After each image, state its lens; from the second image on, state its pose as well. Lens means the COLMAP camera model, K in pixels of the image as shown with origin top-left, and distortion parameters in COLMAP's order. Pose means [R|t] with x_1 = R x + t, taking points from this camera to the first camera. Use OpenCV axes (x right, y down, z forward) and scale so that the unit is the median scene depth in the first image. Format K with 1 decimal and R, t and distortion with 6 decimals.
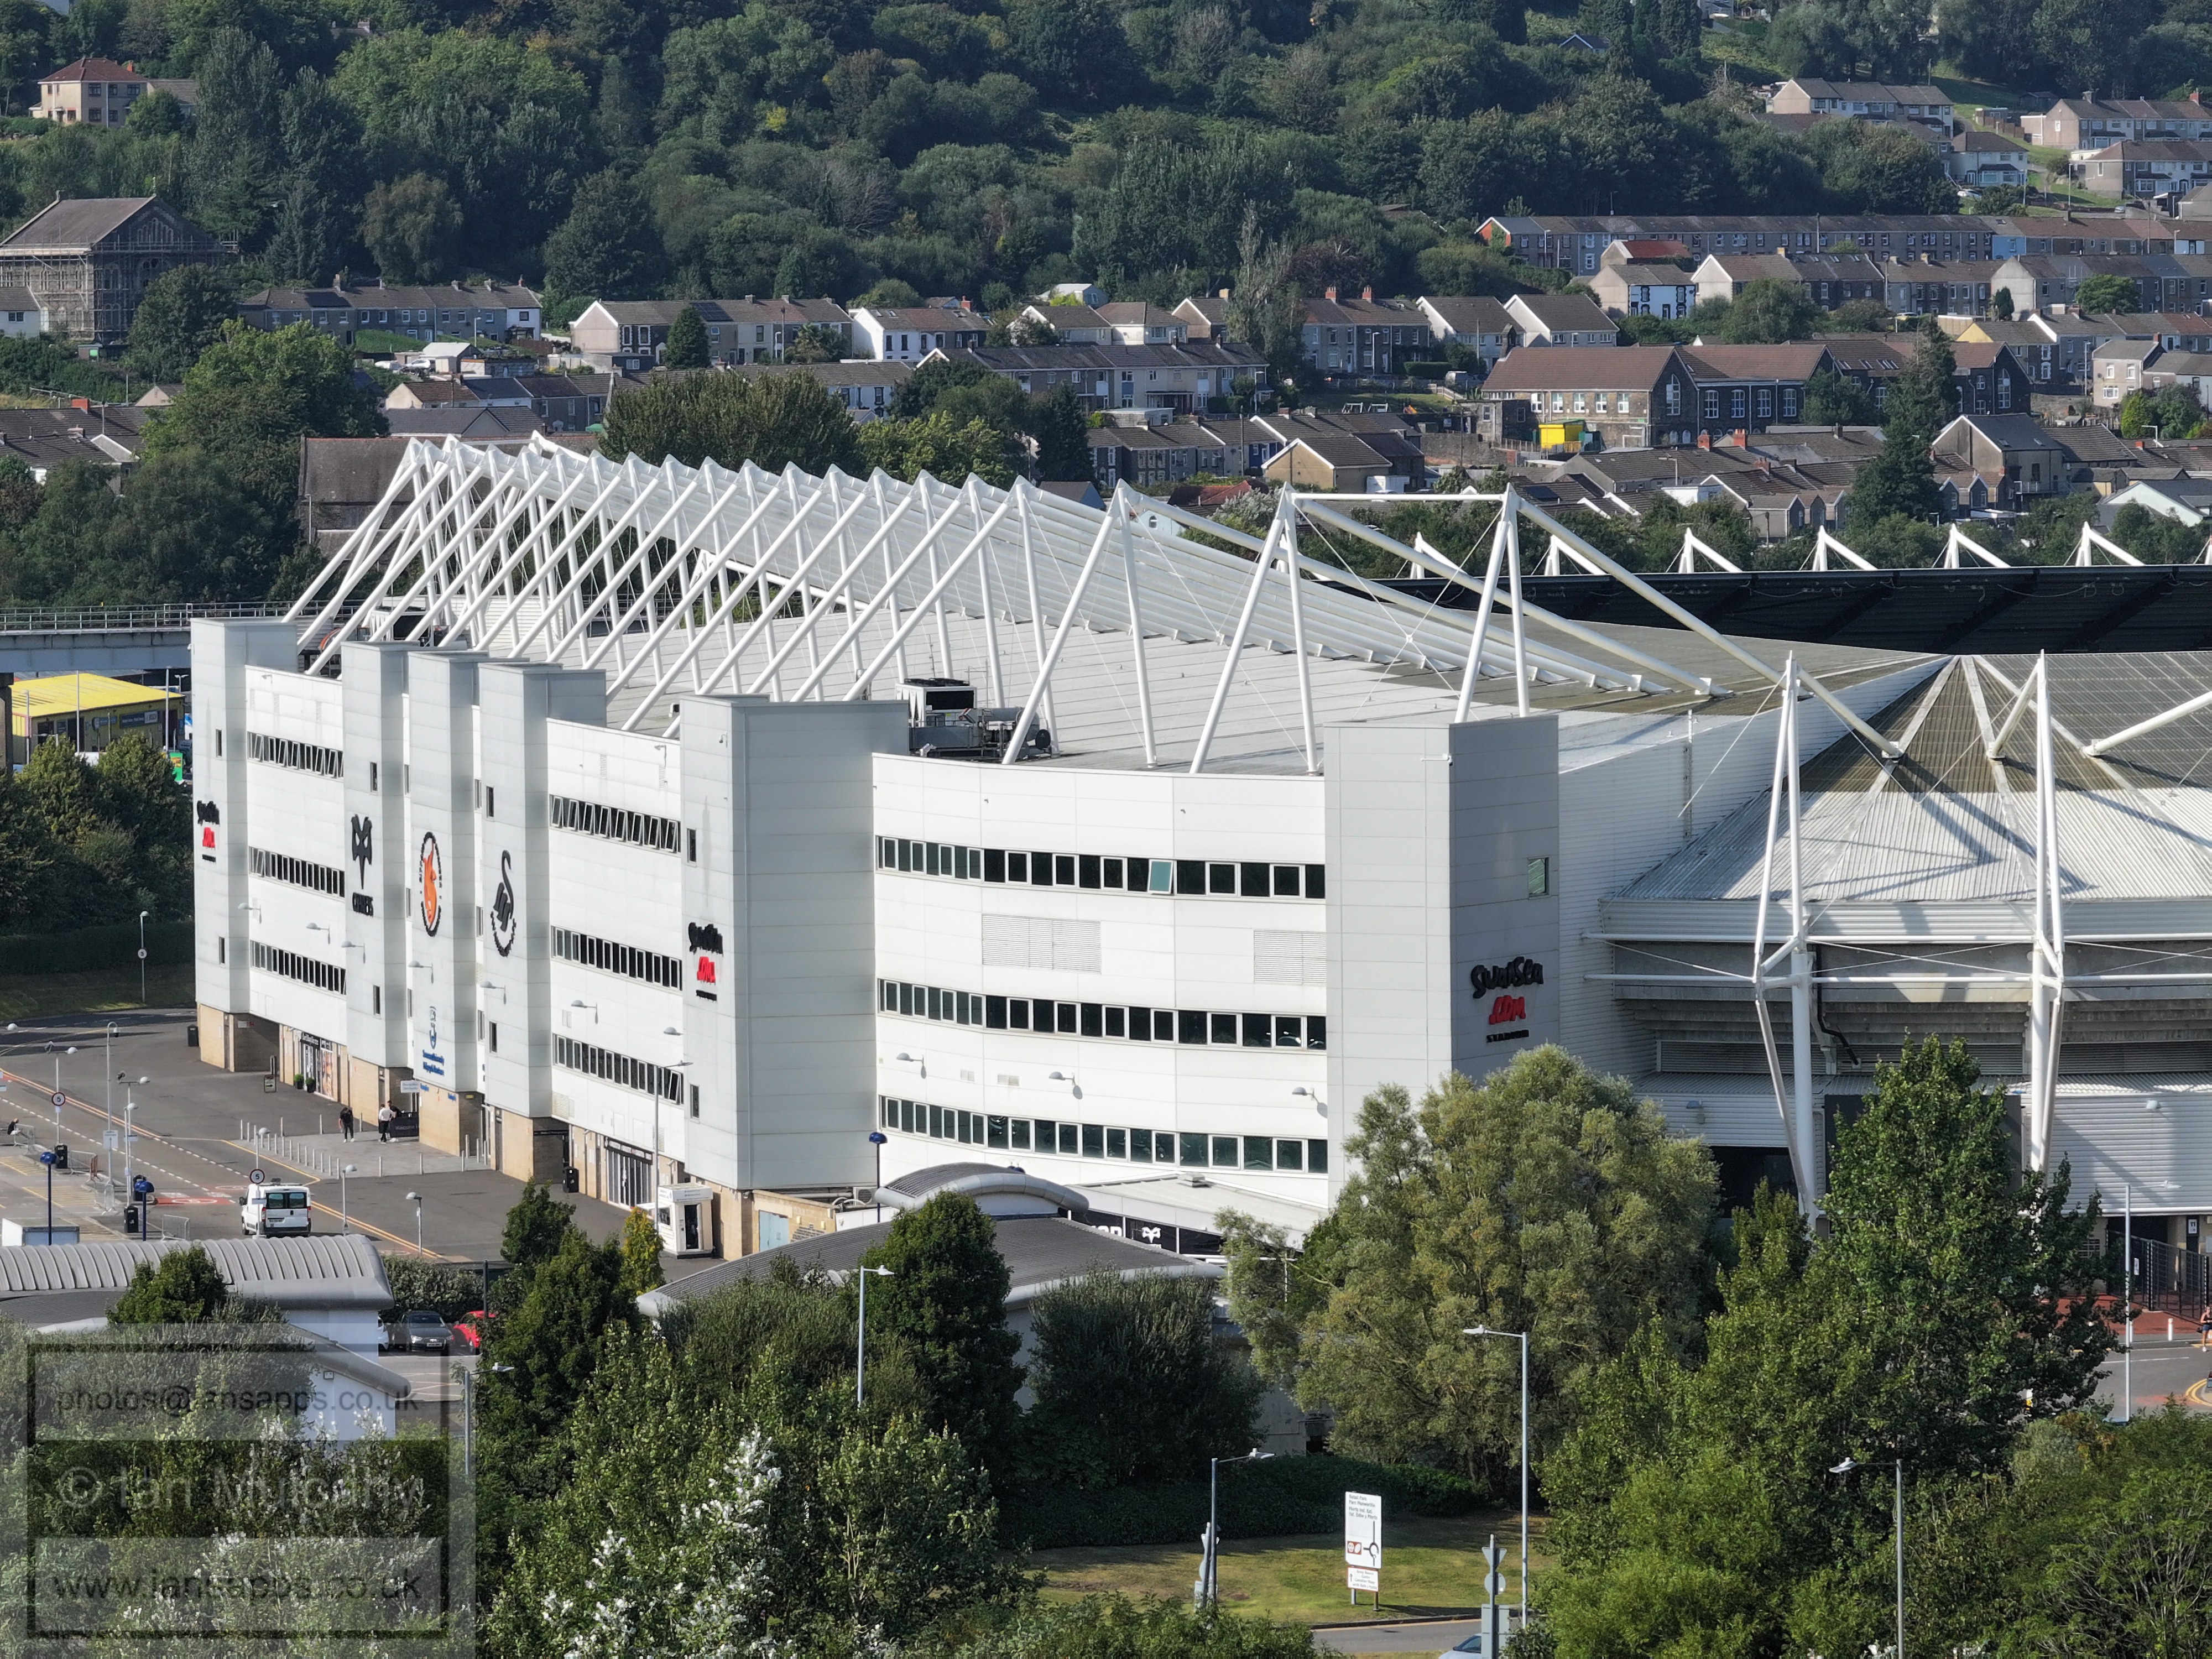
lens RADIAL K [[10965.7, 0, 1103.3], [0, 10965.7, 828.1], [0, 0, 1]] dist [-0.189987, 0.000000]
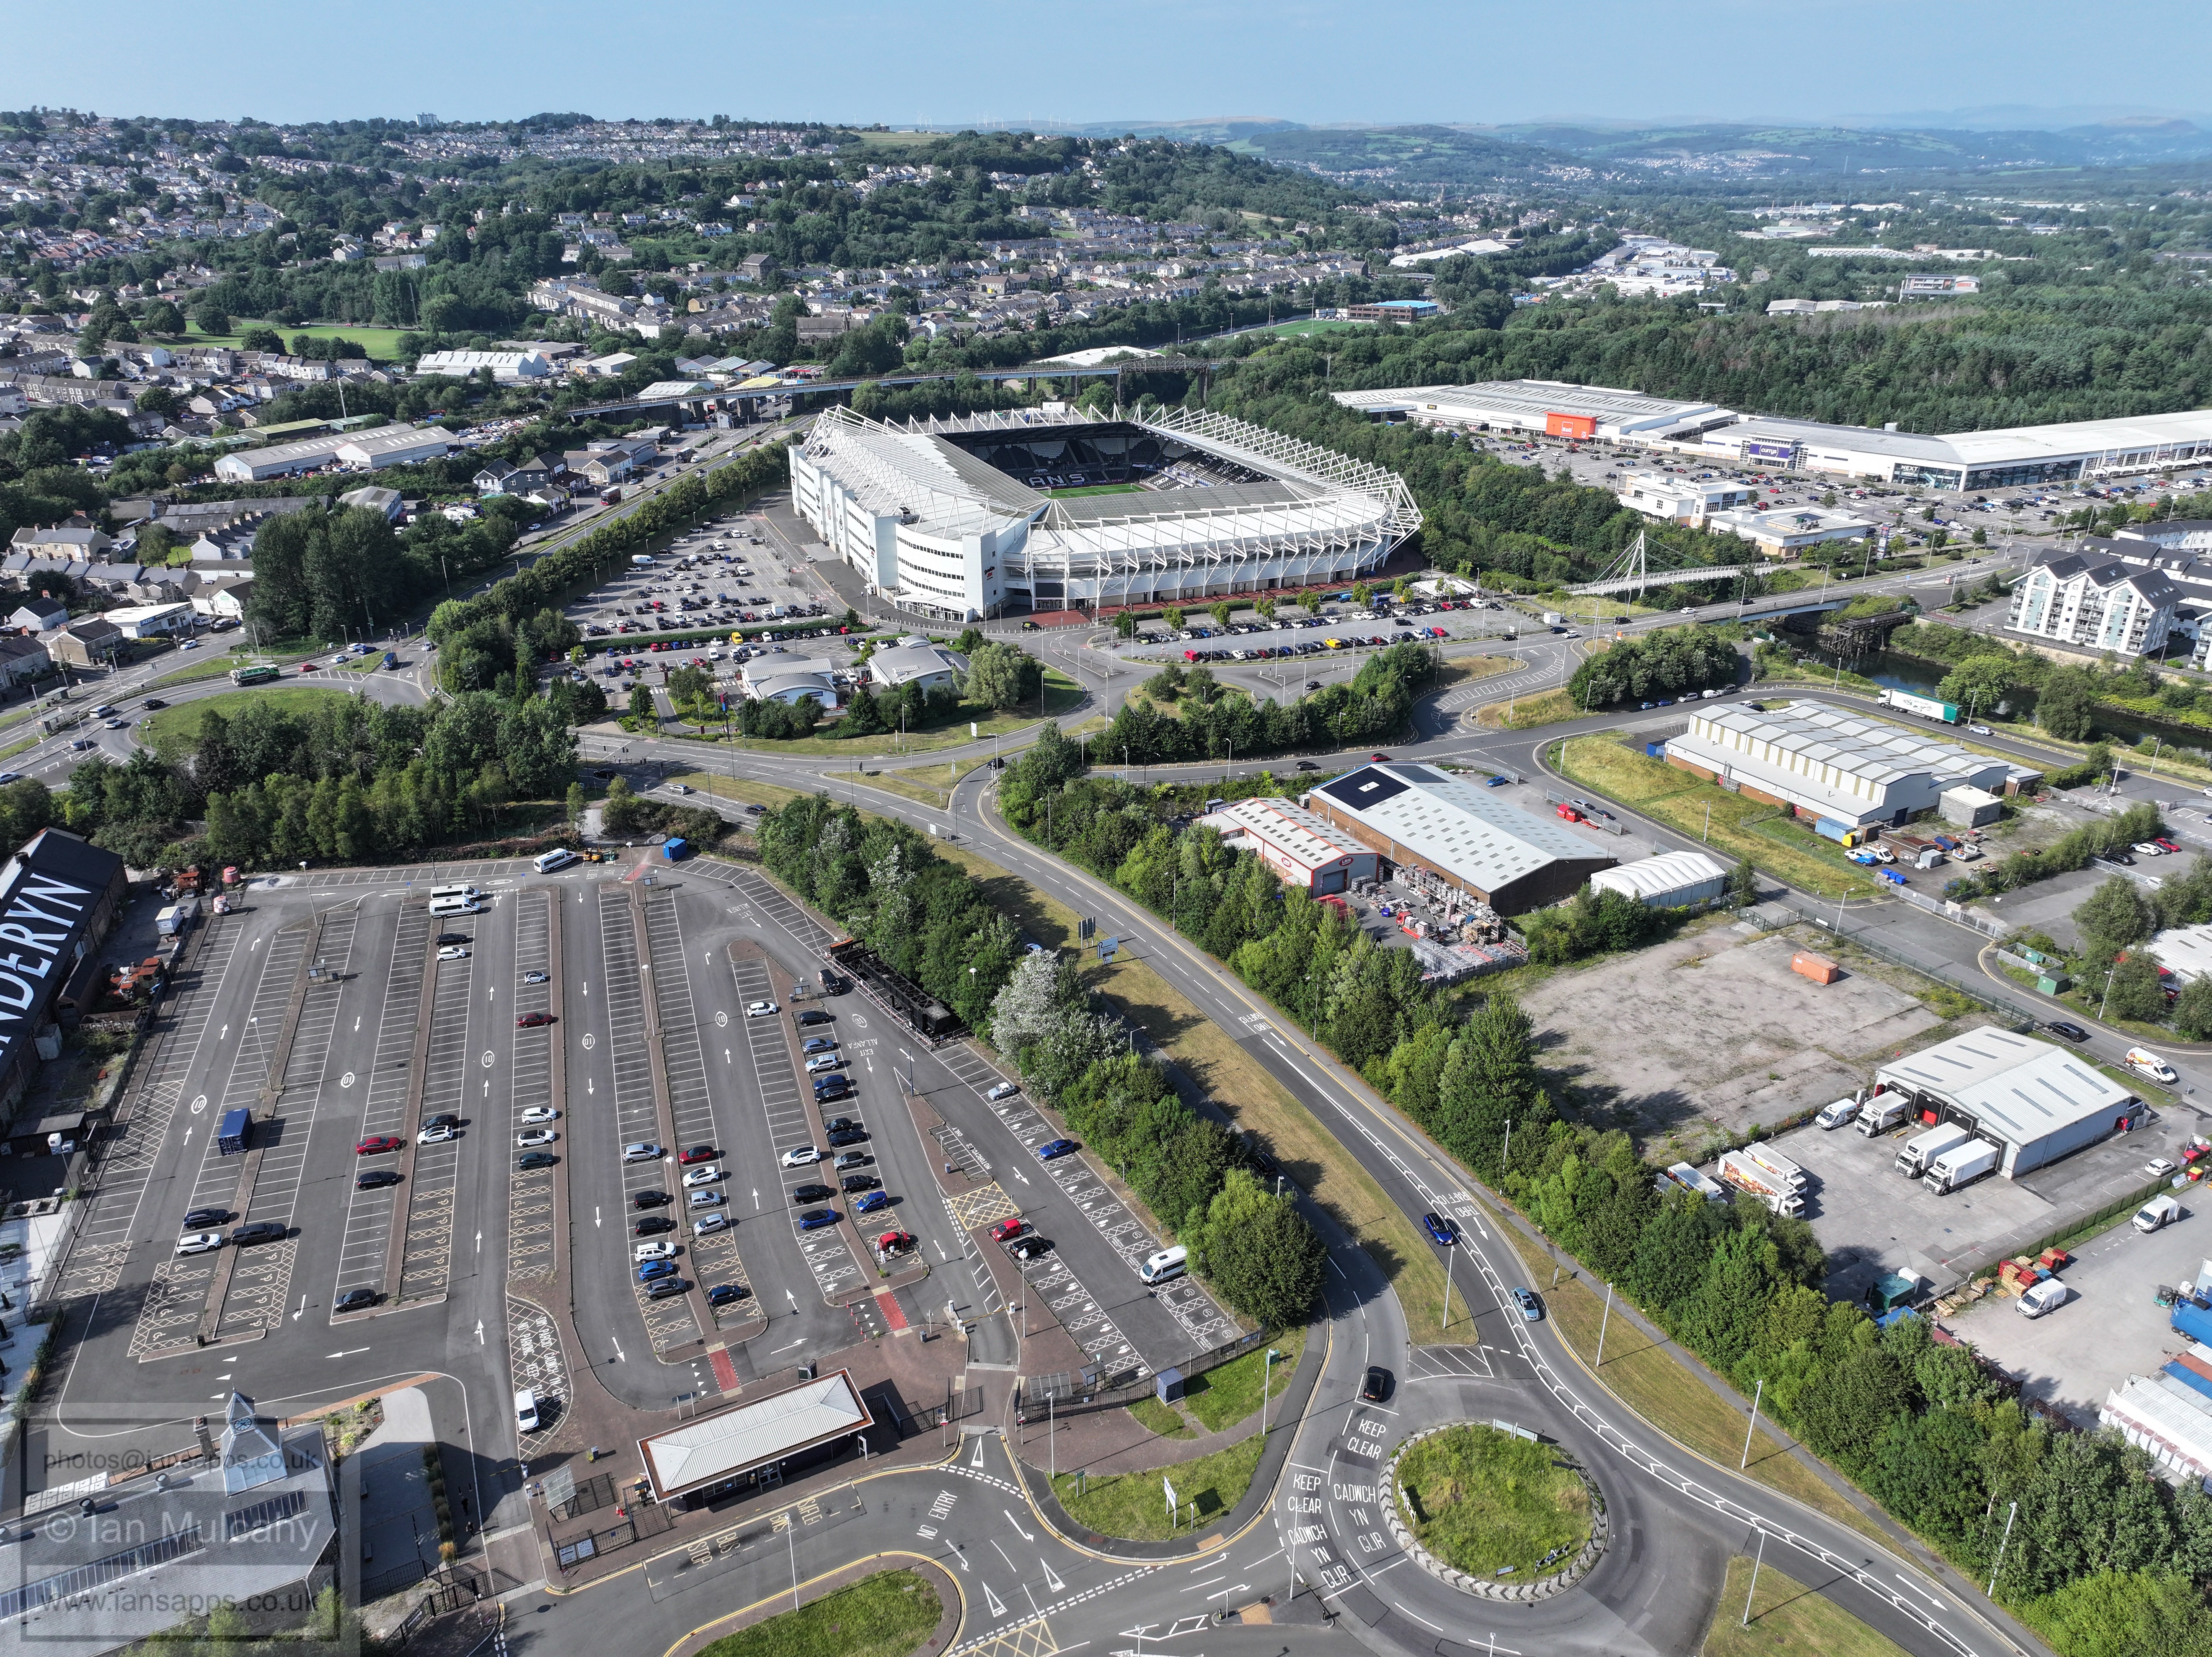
lens RADIAL K [[1590.2, 0, 1113.8], [0, 1590.2, 824.9], [0, 0, 1]] dist [0.018812, -0.003682]
pose [[0.993392, -0.037861, 0.108344, -0.000473], [-0.001305, 0.940231, 0.340535, -0.168900], [-0.114761, -0.338426, 0.933969, -0.009716]]
